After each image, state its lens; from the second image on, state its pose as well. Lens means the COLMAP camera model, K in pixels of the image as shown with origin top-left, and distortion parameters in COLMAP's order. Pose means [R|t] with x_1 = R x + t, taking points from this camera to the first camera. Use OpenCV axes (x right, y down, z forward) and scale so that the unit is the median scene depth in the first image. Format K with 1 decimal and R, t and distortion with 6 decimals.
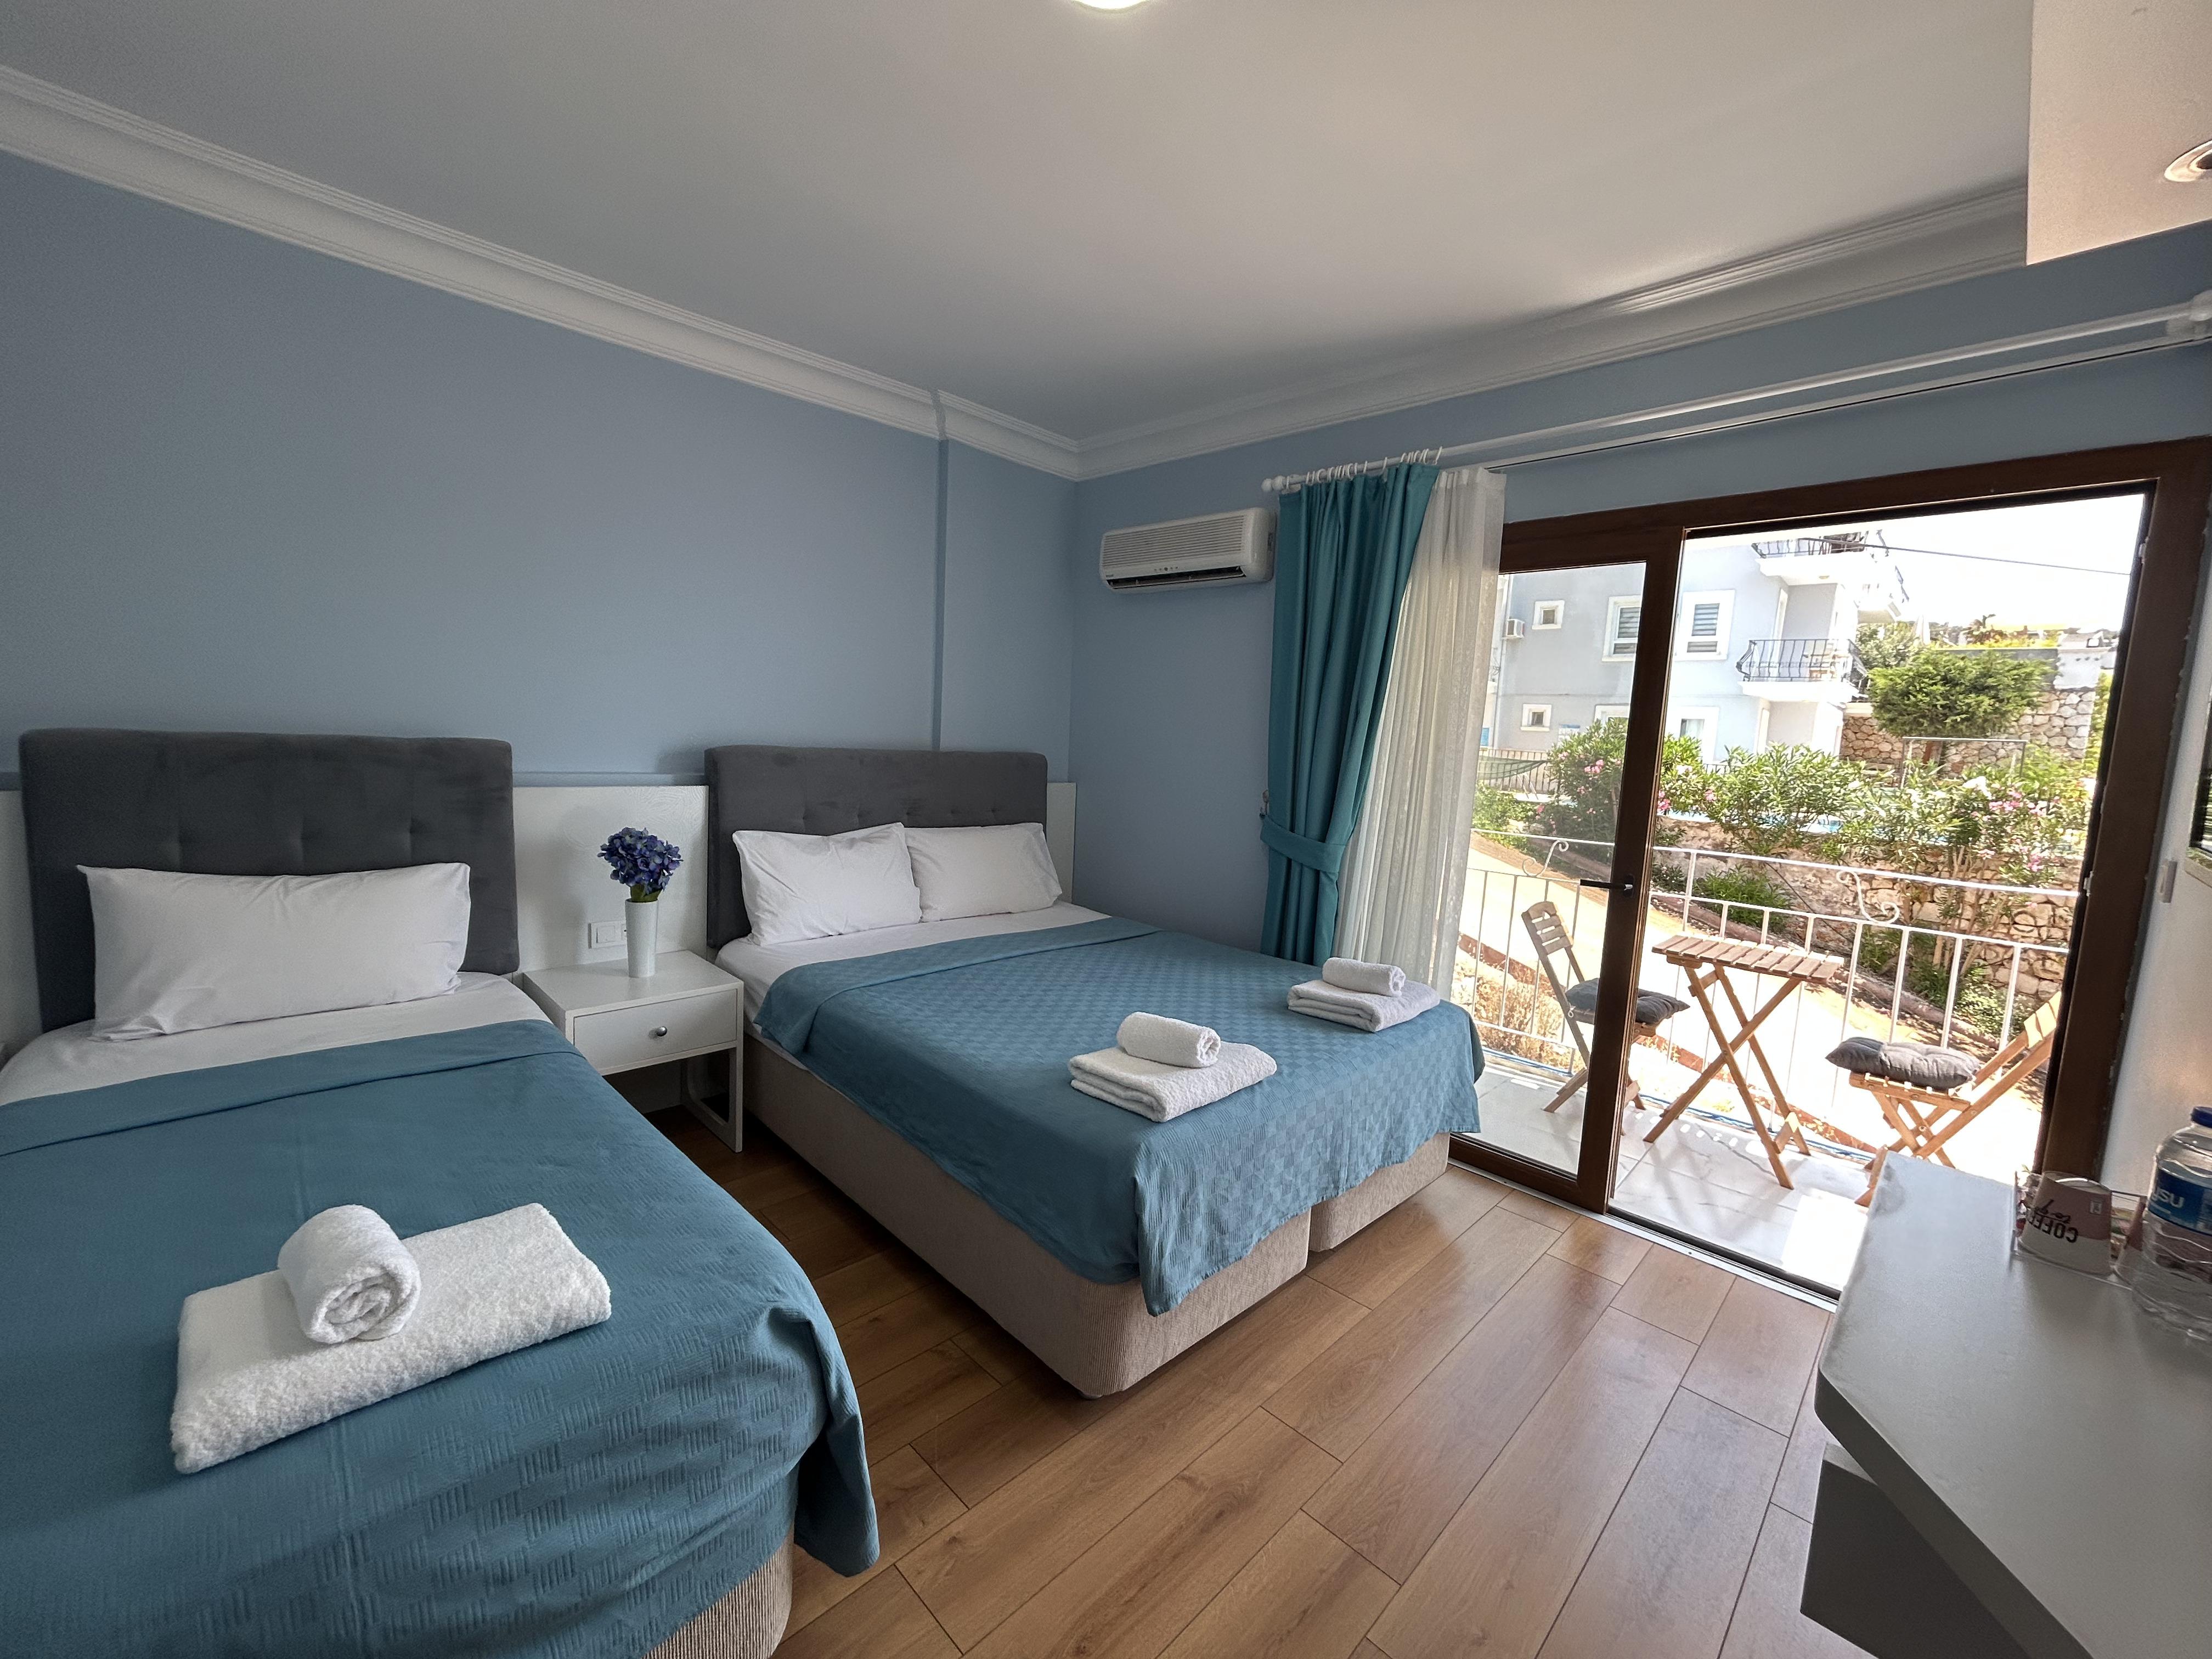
lens RADIAL K [[887.7, 0, 1152.2], [0, 887.7, 831.5], [0, 0, 1]] dist [0.000907, 0.000418]
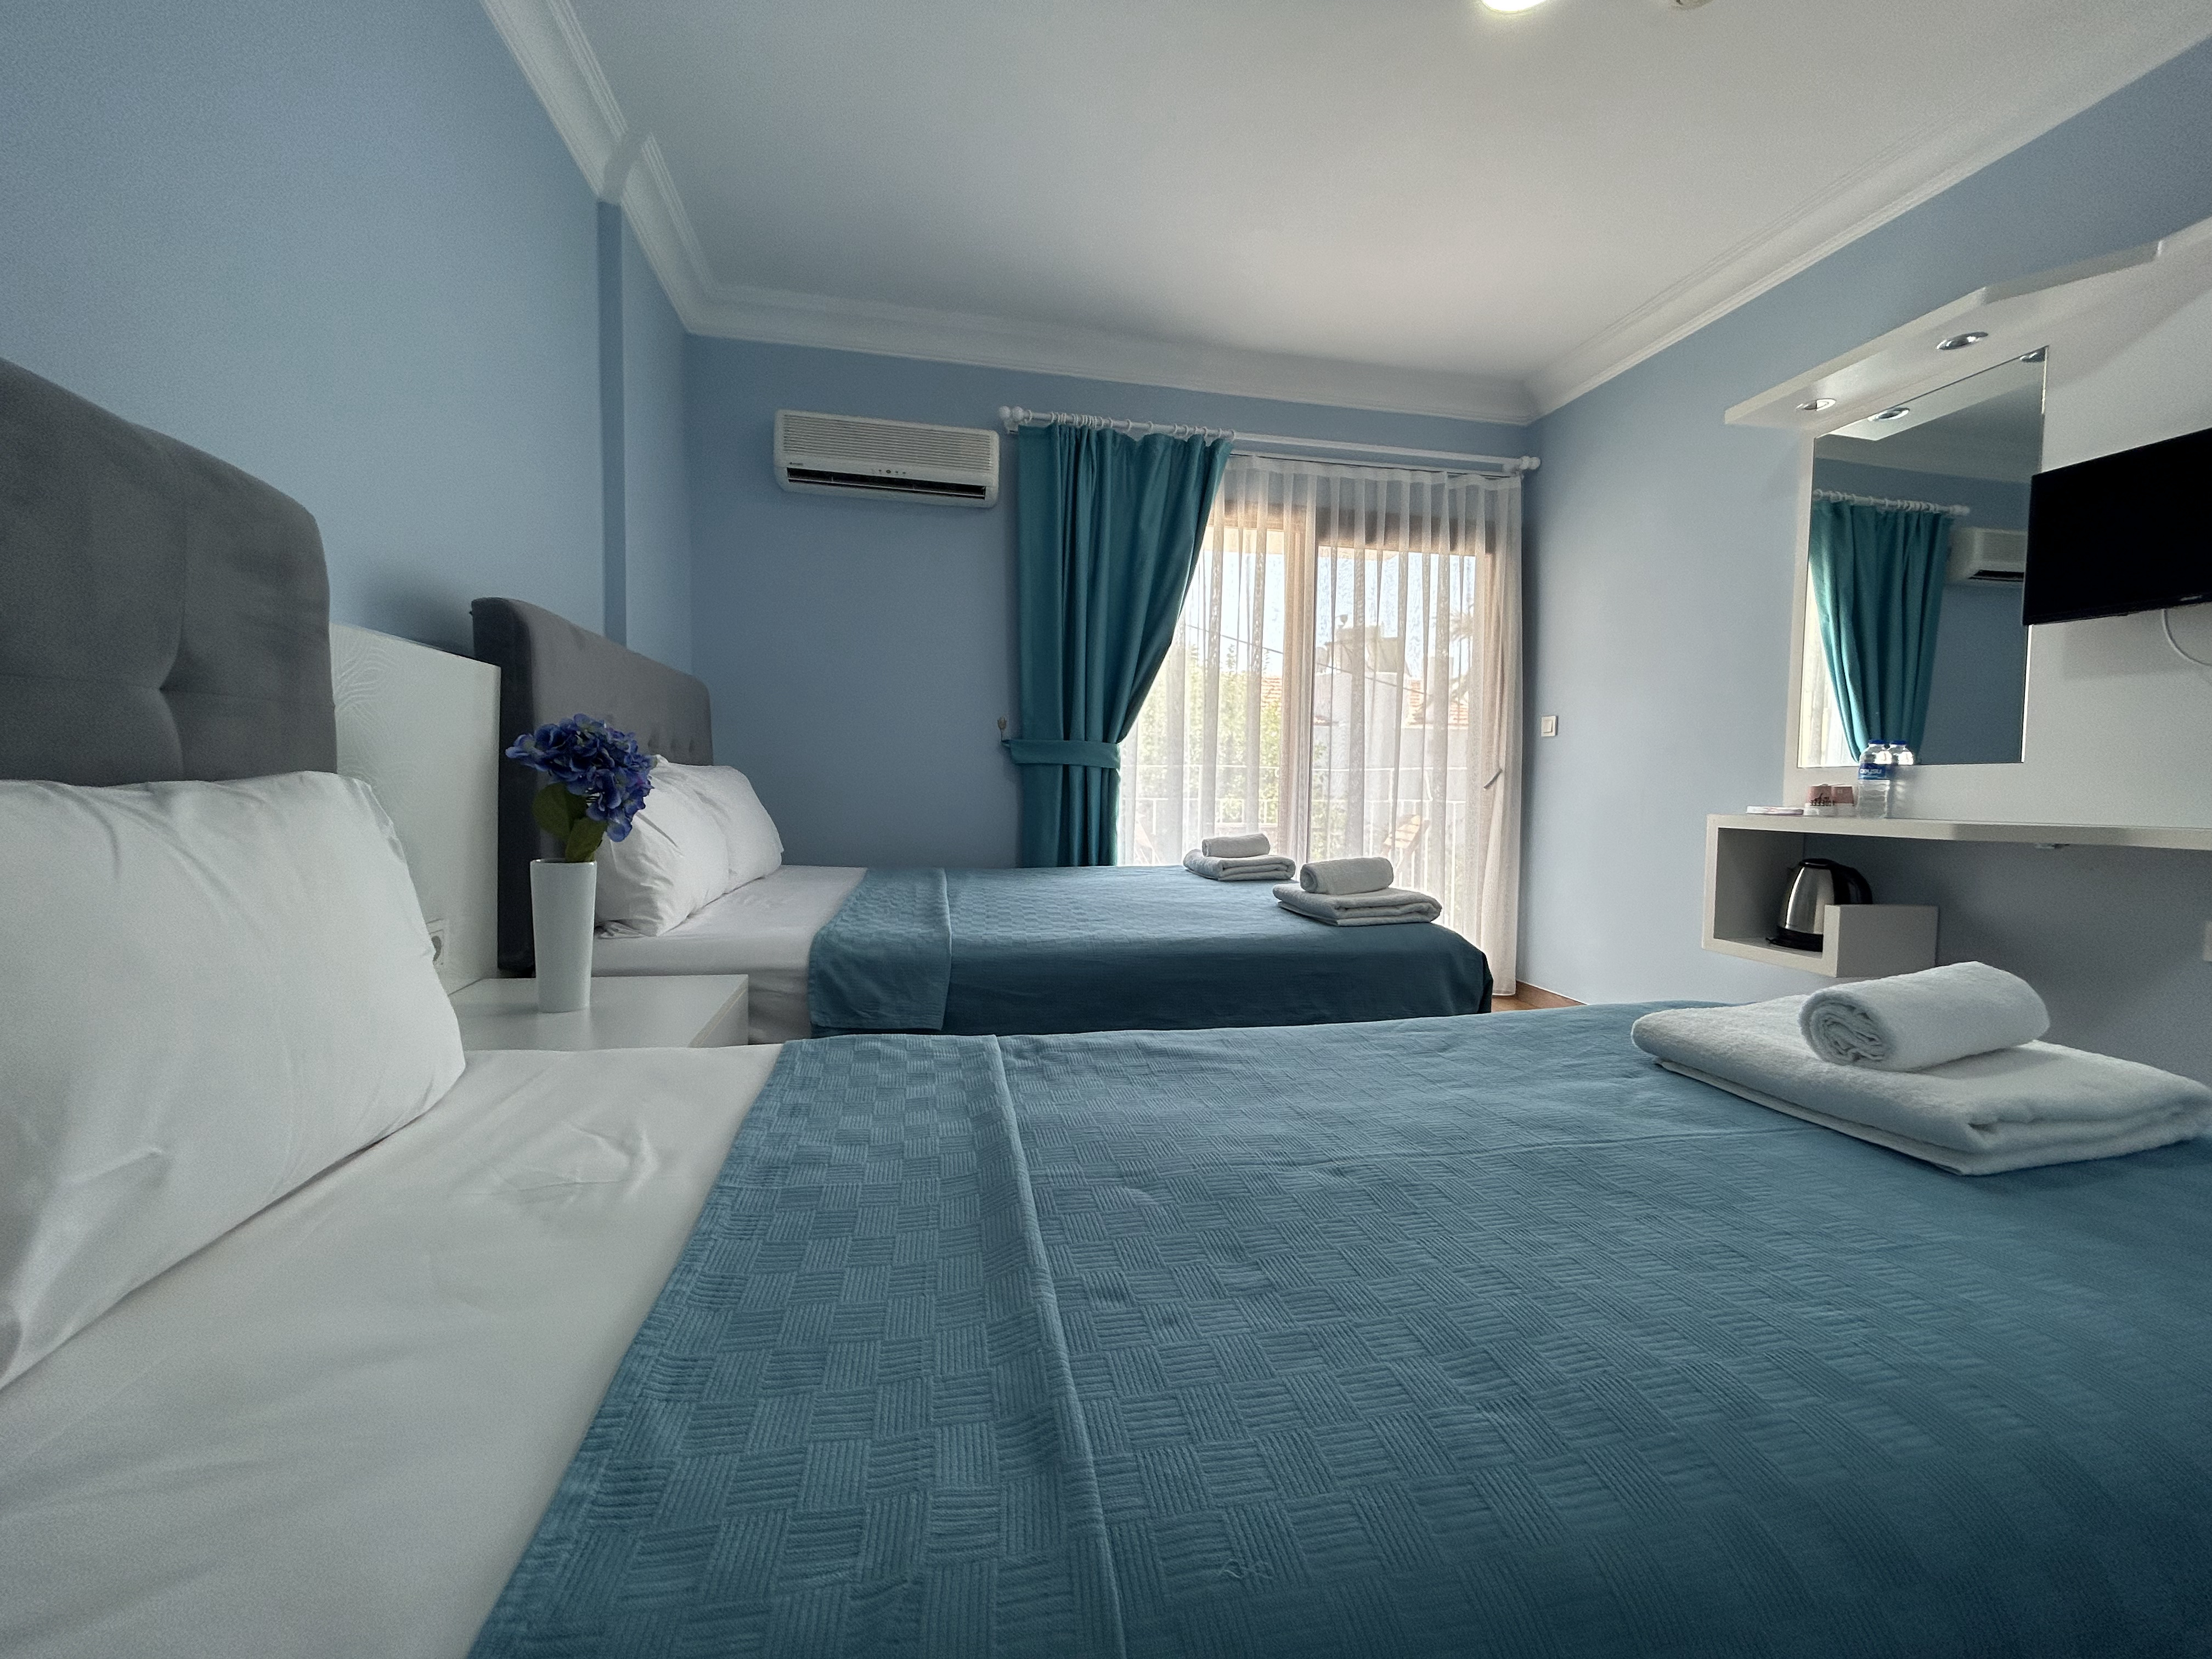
lens RADIAL K [[887.7, 0, 1098.2], [0, 887.7, 815.0], [0, 0, 1]] dist [0.000907, 0.000418]
pose [[0.565522, -0.074690, 0.821344, -0.691500], [0.105759, 0.994236, 0.017593, 0.062621], [-0.817924, 0.076916, 0.570161, 0.375250]]
